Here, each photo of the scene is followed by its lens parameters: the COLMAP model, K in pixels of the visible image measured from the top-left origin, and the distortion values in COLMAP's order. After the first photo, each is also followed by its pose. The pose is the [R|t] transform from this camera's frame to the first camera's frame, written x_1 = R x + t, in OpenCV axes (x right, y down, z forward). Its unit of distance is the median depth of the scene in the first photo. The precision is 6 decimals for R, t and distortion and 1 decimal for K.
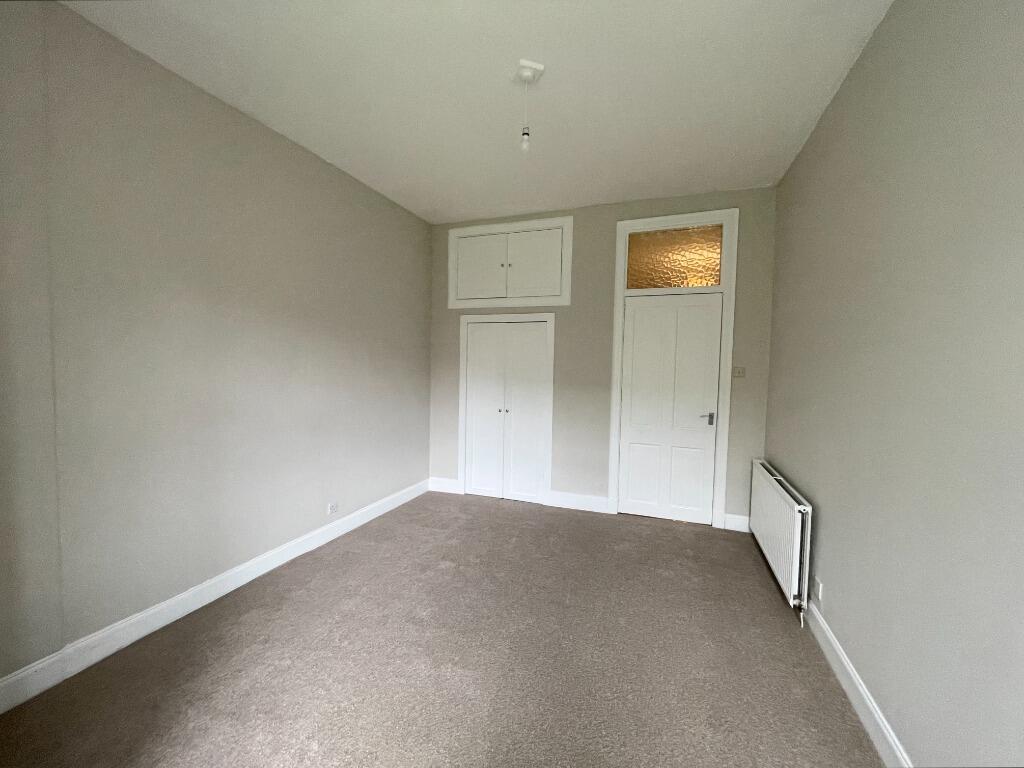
lens RADIAL K [[417.9, 0, 512.0], [0, 417.9, 384.0], [0, 0, 1]] dist [0.001118, 0.000109]
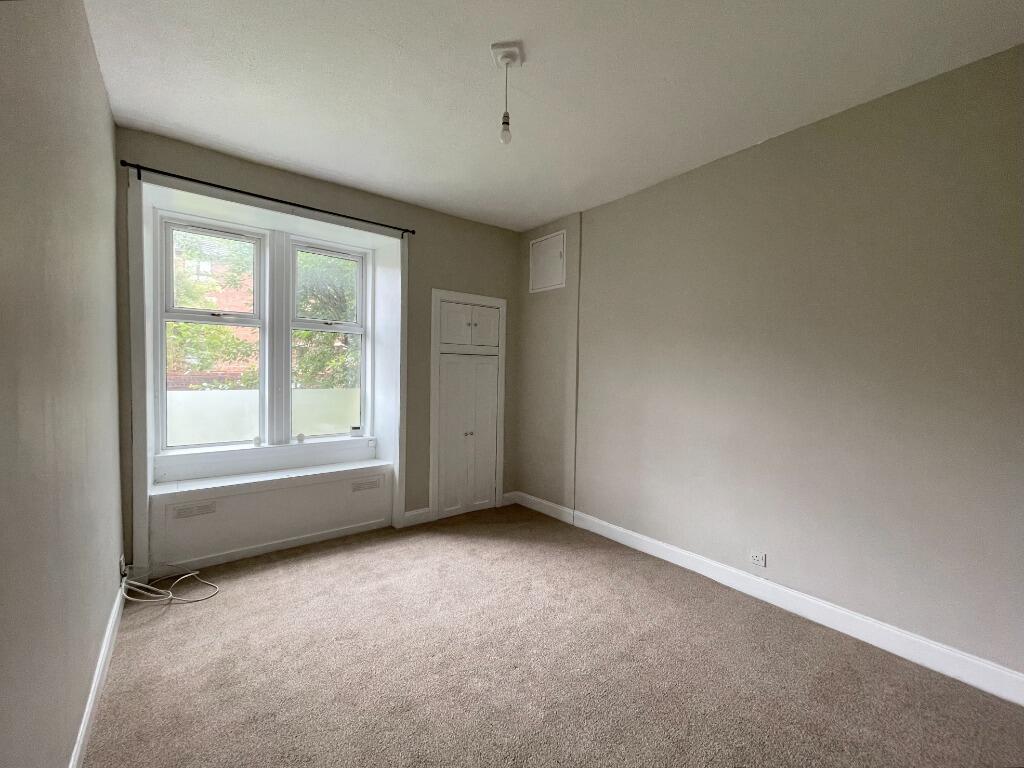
lens RADIAL K [[417.9, 0, 512.0], [0, 417.9, 384.0], [0, 0, 1]] dist [0.001118, 0.000109]
pose [[-0.523717, 0.019374, -0.851672, 0.587631], [-0.062096, 0.996214, 0.060847, -0.043147], [0.849626, 0.084752, -0.520531, 1.324010]]
